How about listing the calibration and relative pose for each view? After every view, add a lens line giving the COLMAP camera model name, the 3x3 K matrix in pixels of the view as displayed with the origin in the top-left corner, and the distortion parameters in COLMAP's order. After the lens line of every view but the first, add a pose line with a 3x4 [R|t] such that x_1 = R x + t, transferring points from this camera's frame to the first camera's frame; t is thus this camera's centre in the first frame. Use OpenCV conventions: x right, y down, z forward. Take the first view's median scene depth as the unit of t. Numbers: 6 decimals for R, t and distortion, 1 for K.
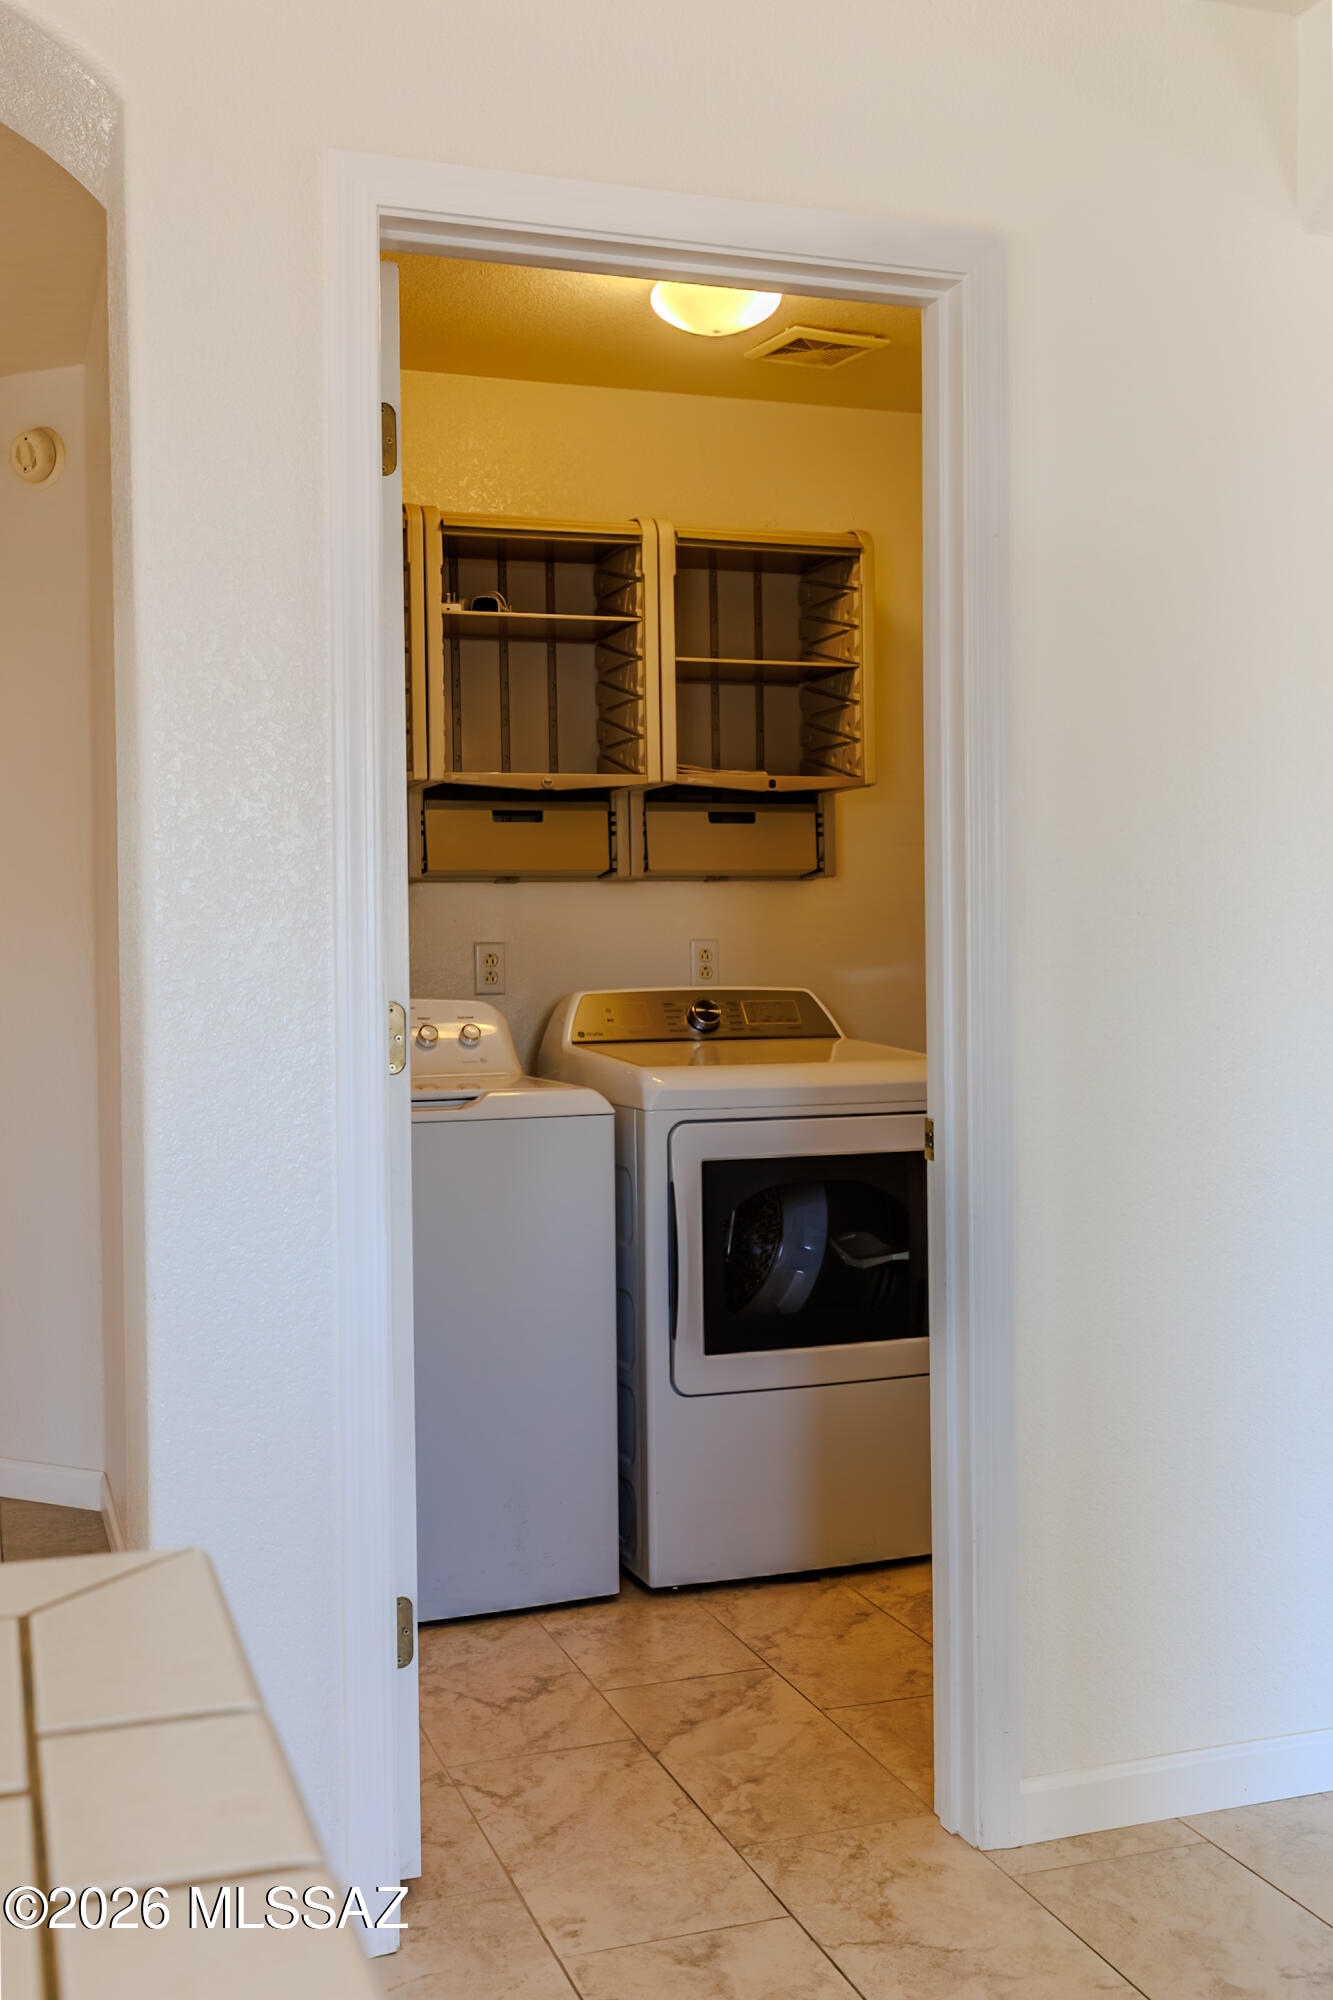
lens RADIAL K [[1941.5, 0, 666.5], [0, 1941.5, 1000.0], [0, 0, 1]] dist [0.004583, -0.004629]
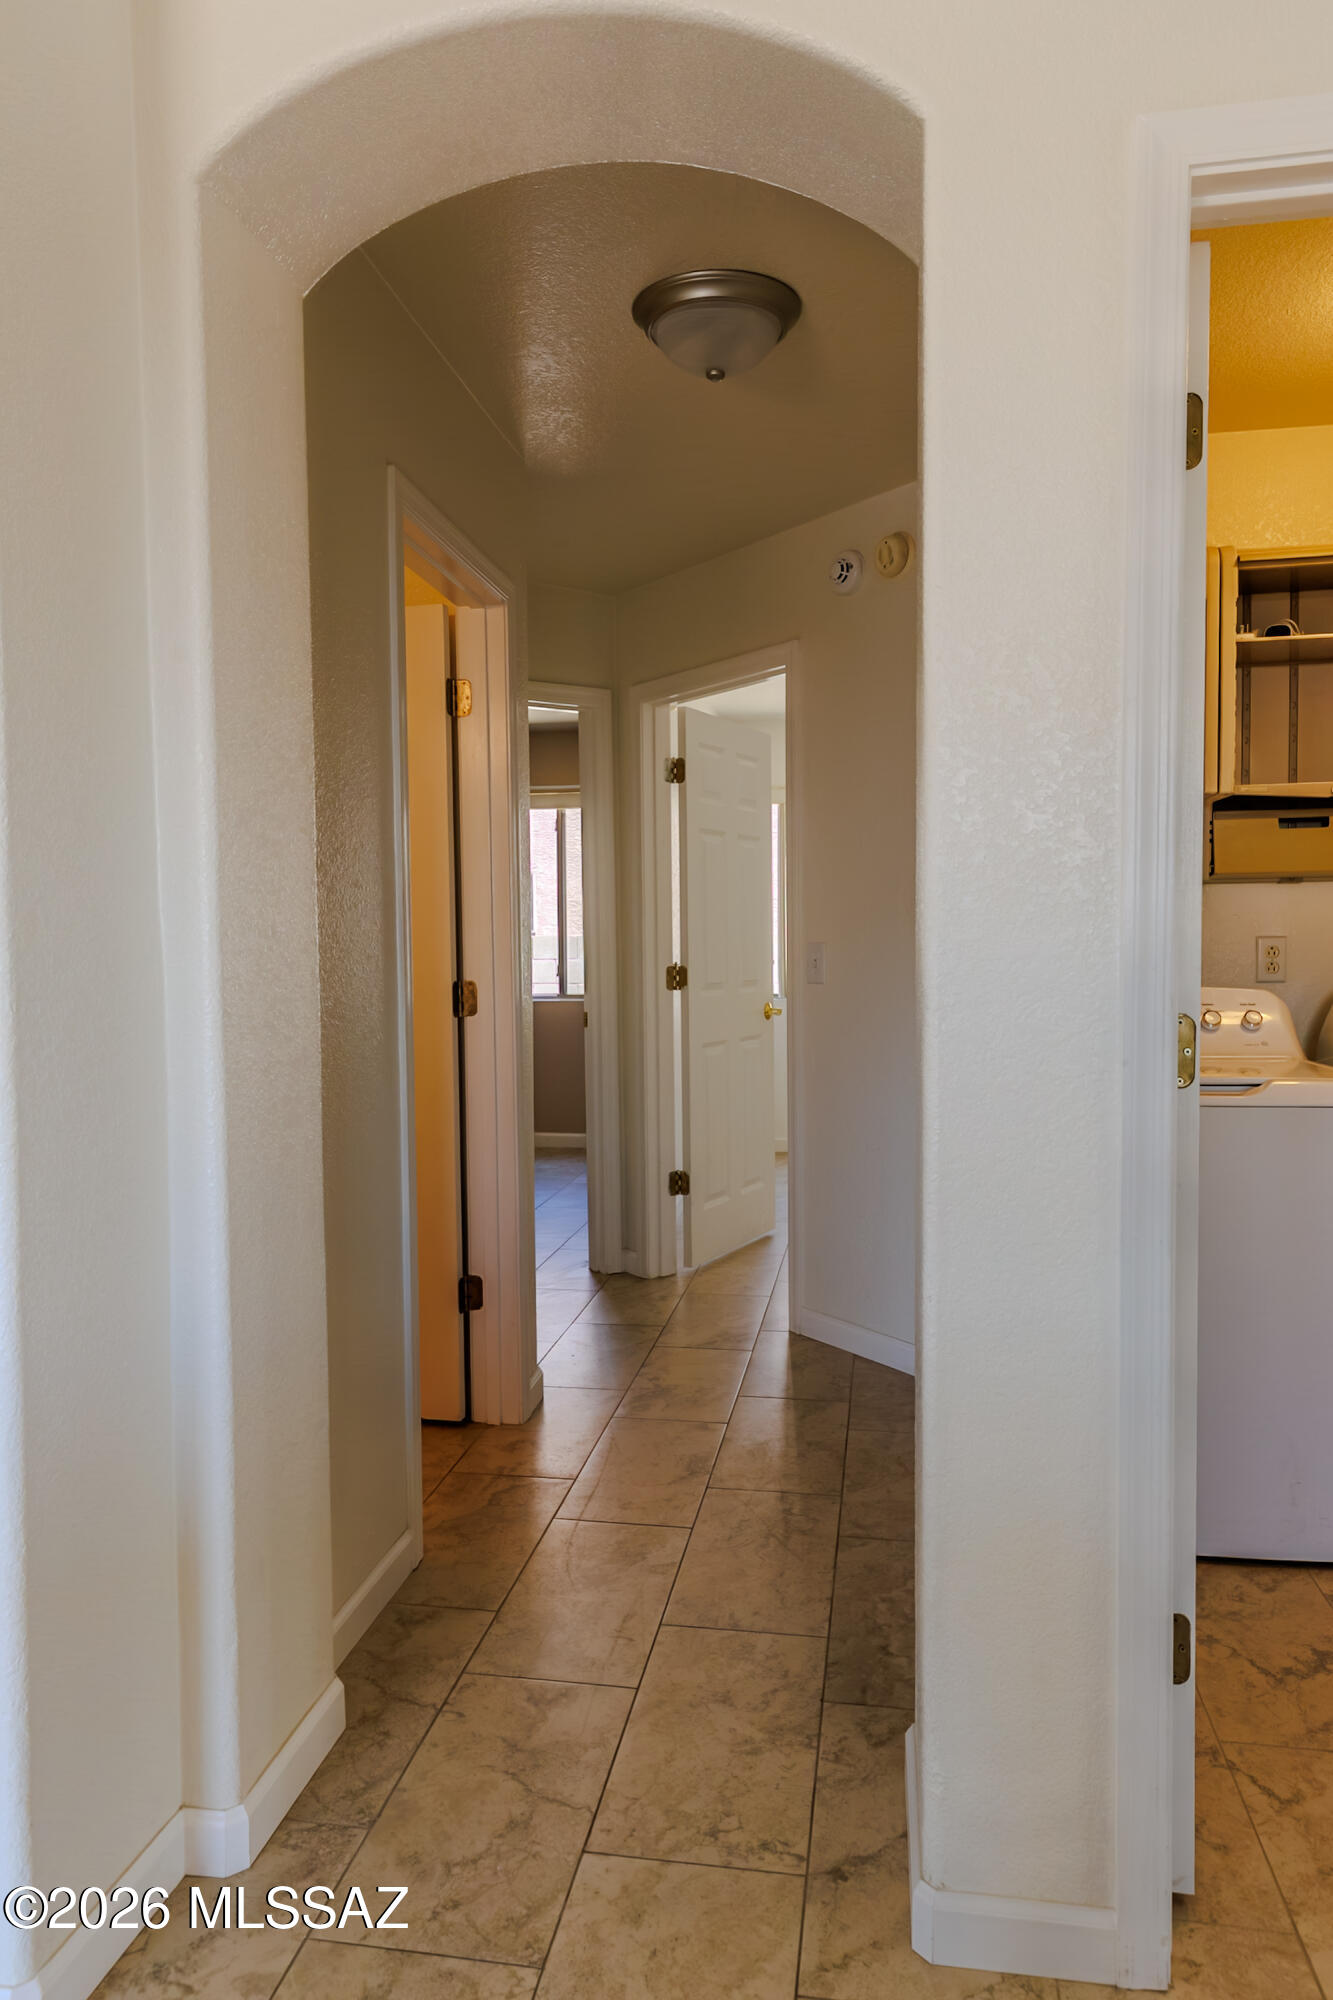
lens RADIAL K [[1331.3, 0, 666.5], [0, 1331.3, 1000.0], [0, 0, 1]] dist [0.019677, -0.003664]
pose [[0.875226, 0.026372, -0.482995, -0.030397], [-0.012811, 0.999426, 0.031355, -0.016635], [0.483545, -0.021255, 0.875061, 0.199192]]
